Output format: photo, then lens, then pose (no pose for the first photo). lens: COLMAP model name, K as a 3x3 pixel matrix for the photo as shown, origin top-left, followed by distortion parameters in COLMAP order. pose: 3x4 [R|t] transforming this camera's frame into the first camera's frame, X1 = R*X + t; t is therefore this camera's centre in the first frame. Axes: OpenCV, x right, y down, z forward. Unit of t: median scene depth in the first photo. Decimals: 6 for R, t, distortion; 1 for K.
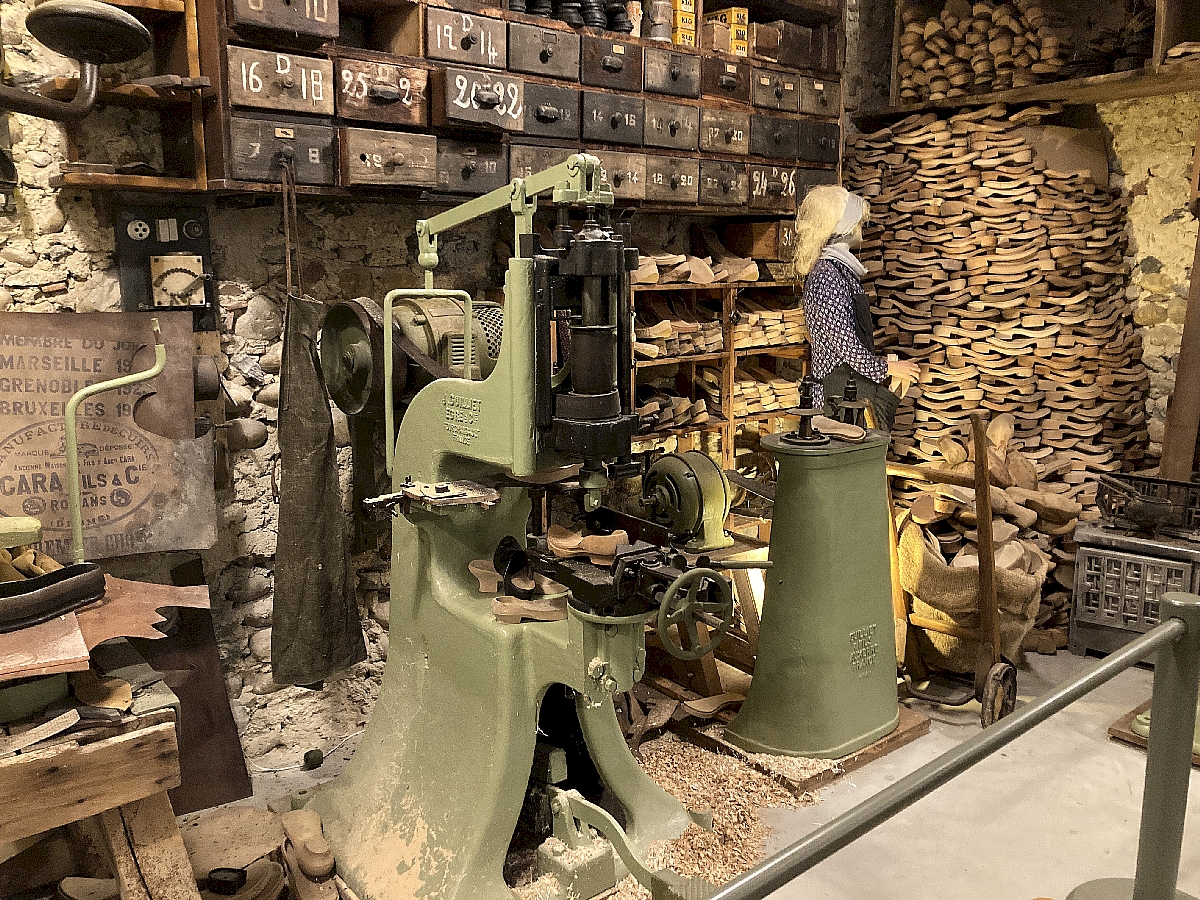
lens RADIAL K [[957.6, 0, 600.1], [0, 957.6, 447.2], [0, 0, 1]] dist [-0.007779, 0.002143]
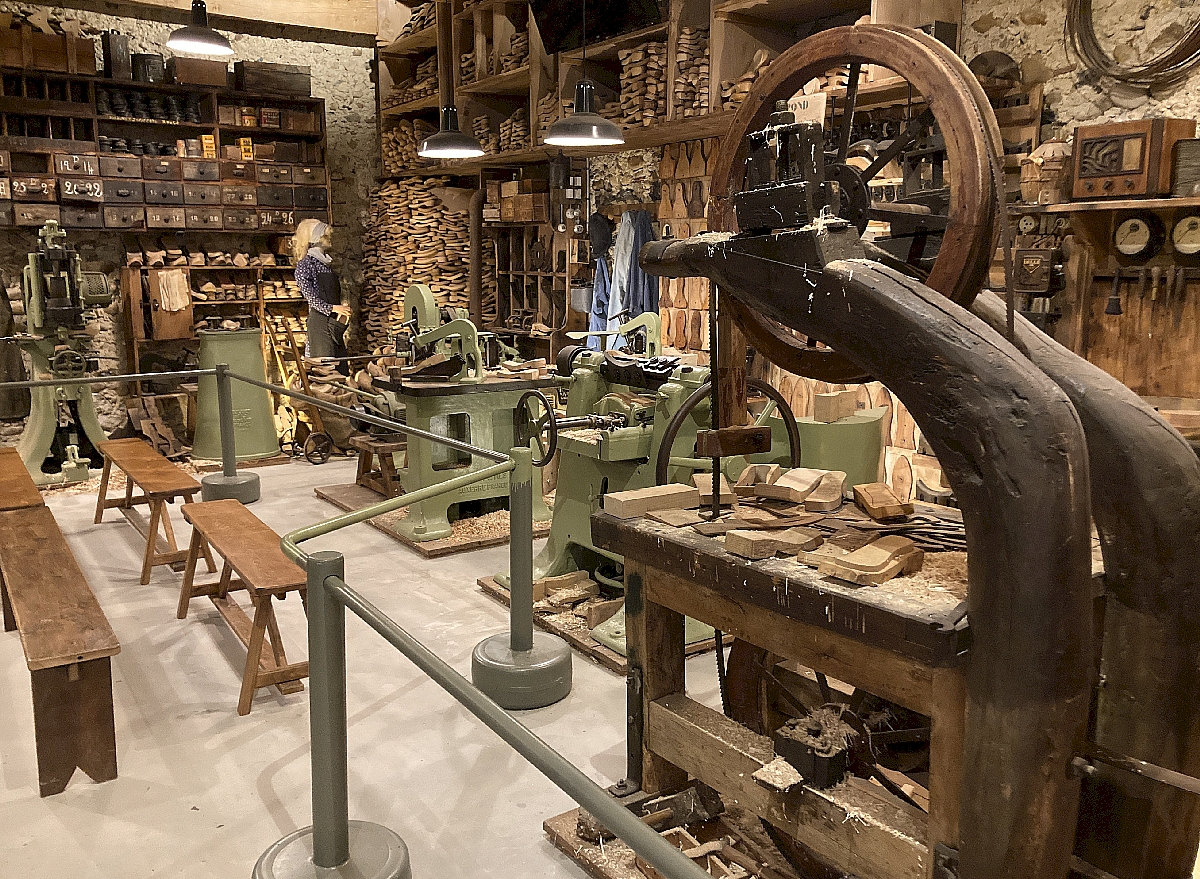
lens RADIAL K [[1016.8, 0, 600.6], [0, 1016.8, 438.8], [0, 0, 1]] dist [0.017564, 0.025047]
pose [[0.995819, 0.023091, -0.088380, 1.068056], [-0.024047, 0.999663, -0.009776, 0.202204], [0.088125, 0.011861, 0.996039, -1.113474]]
